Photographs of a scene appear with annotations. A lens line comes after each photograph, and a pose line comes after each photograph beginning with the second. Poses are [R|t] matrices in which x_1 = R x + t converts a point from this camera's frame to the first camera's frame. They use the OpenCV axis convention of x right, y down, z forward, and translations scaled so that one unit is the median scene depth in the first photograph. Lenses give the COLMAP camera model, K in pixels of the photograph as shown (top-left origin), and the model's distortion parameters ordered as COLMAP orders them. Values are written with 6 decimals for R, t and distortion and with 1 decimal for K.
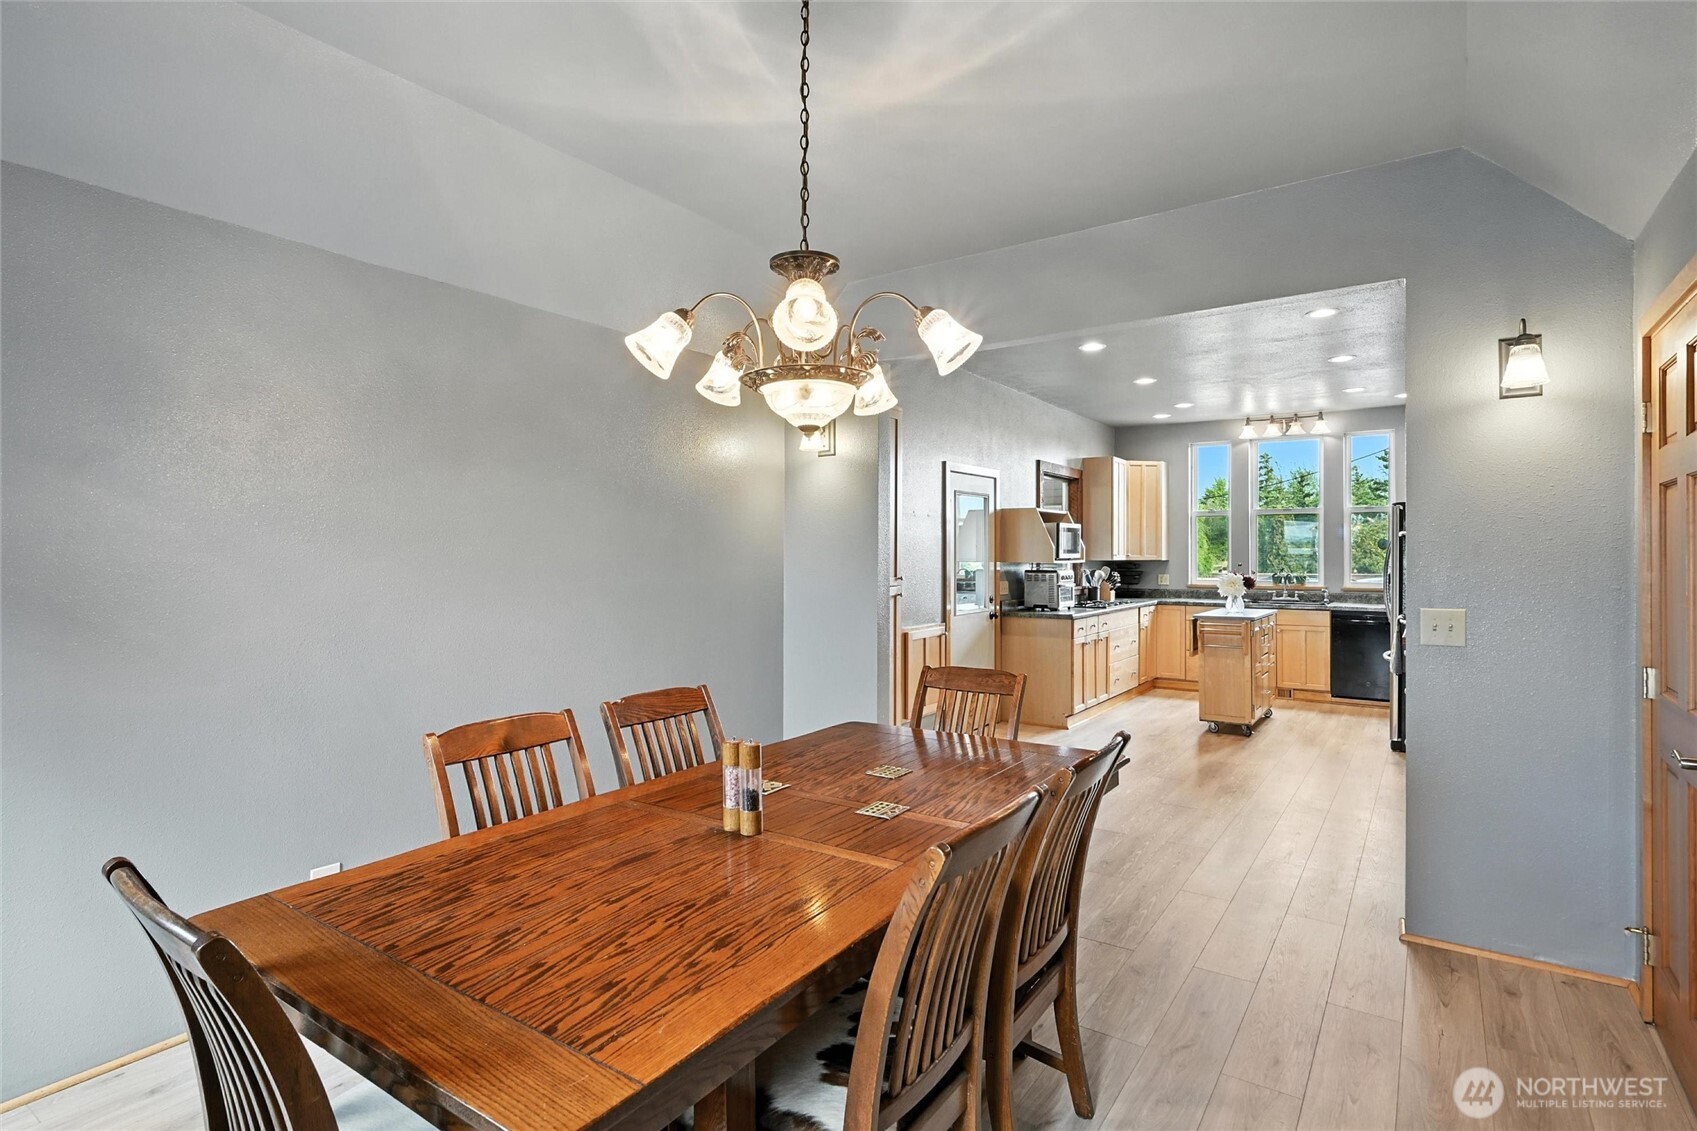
lens RADIAL K [[843.6, 0, 848.0], [0, 843.6, 551.2], [0, 0, 1]] dist [-0.000765, -0.000092]
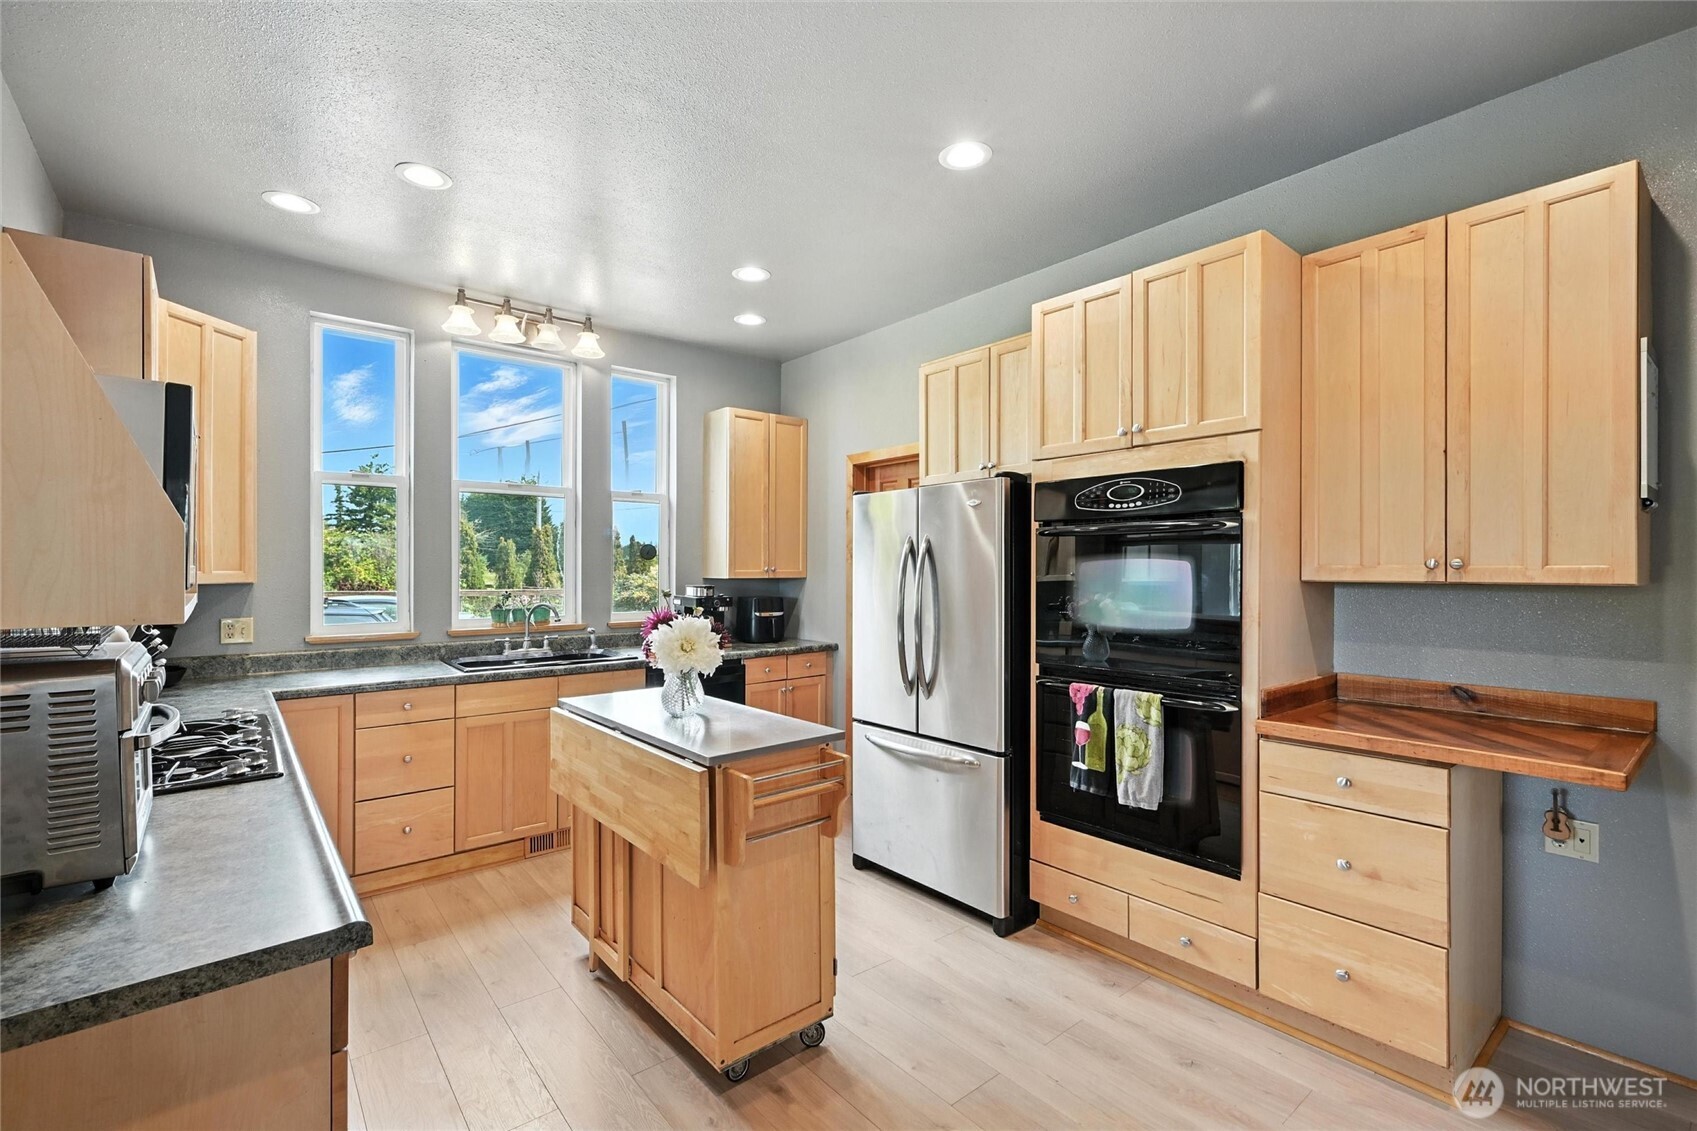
lens RADIAL K [[768.2, 0, 848.5], [0, 768.2, 565.5], [0, 0, 1]] dist [0.014475, 0.000229]
pose [[0.265021, 0.003607, 0.964236, 0.102706], [-0.002675, 0.999992, -0.003005, 0.002889], [-0.964239, -0.001783, 0.265029, 0.670827]]
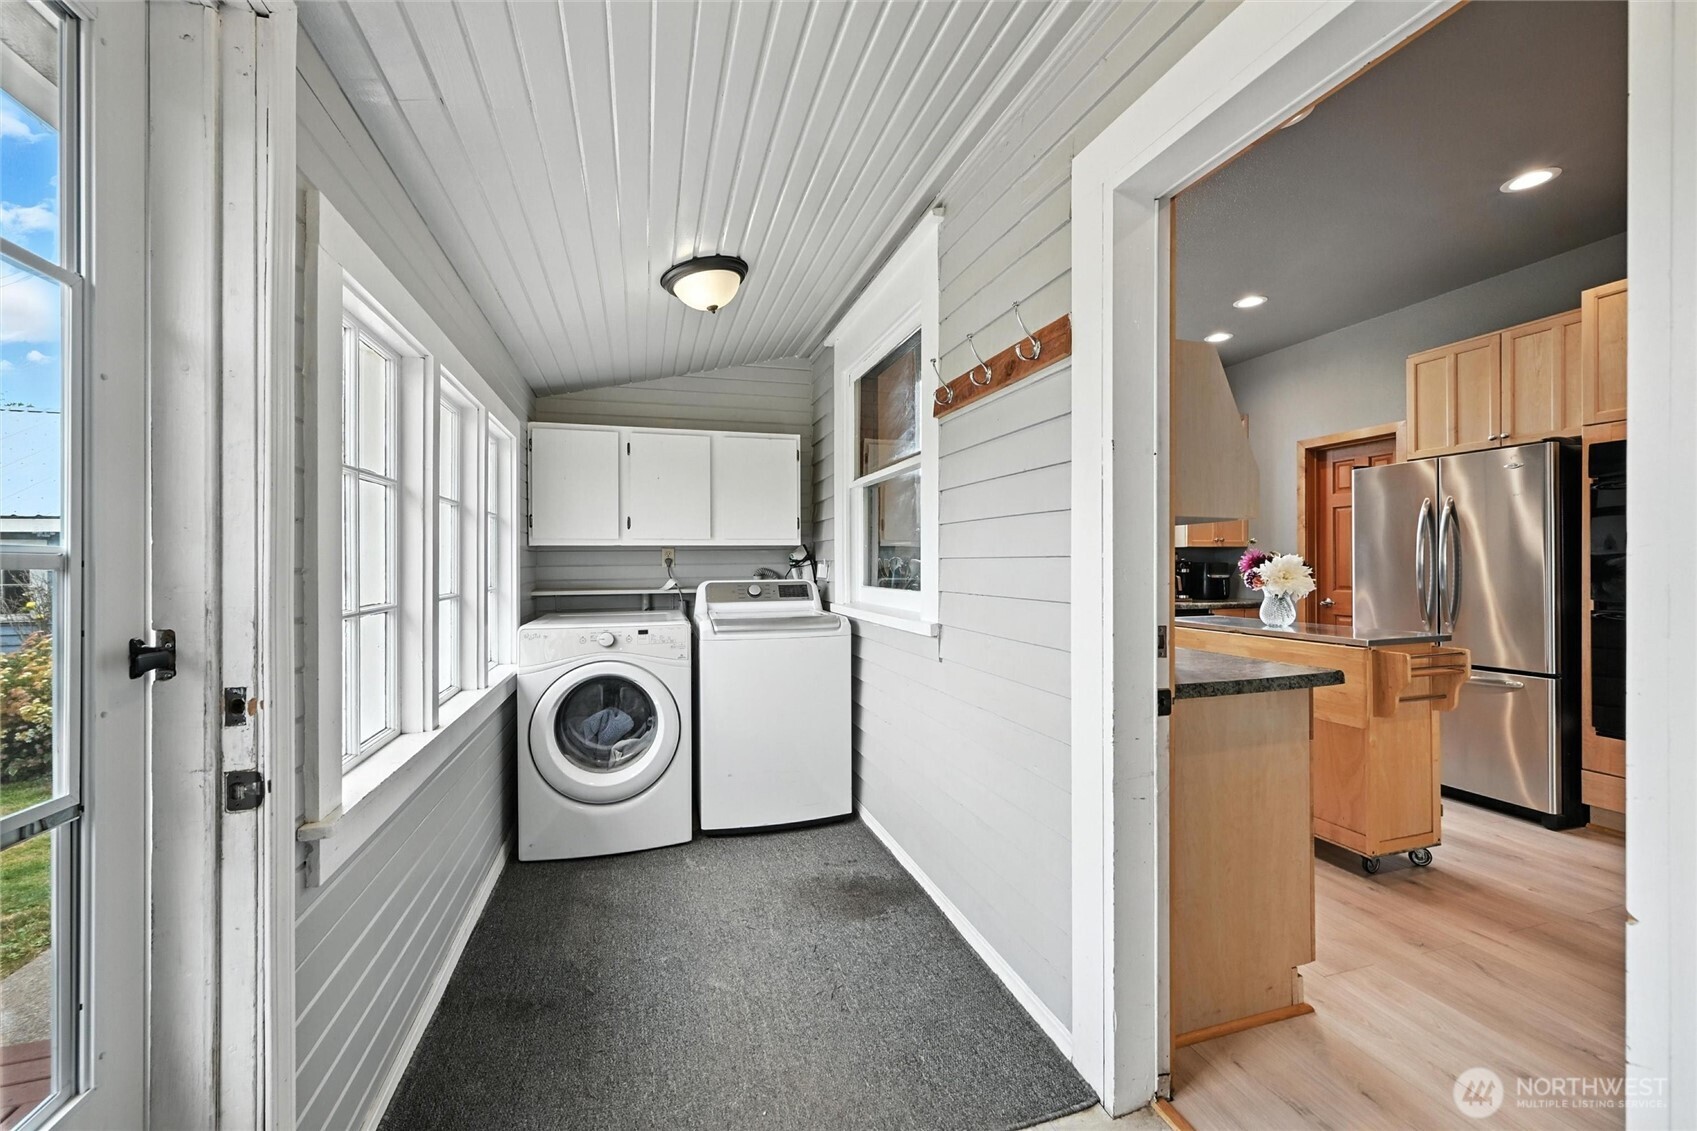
lens RADIAL K [[673.0, 0, 851.4], [0, 673.0, 560.7], [0, 0, 1]] dist [0.000578, 0.000153]
pose [[0.615250, 0.000789, 0.788332, -0.055587], [0.002758, 0.999991, -0.003153, 0.025120], [-0.788327, 0.004114, 0.615242, 0.768154]]
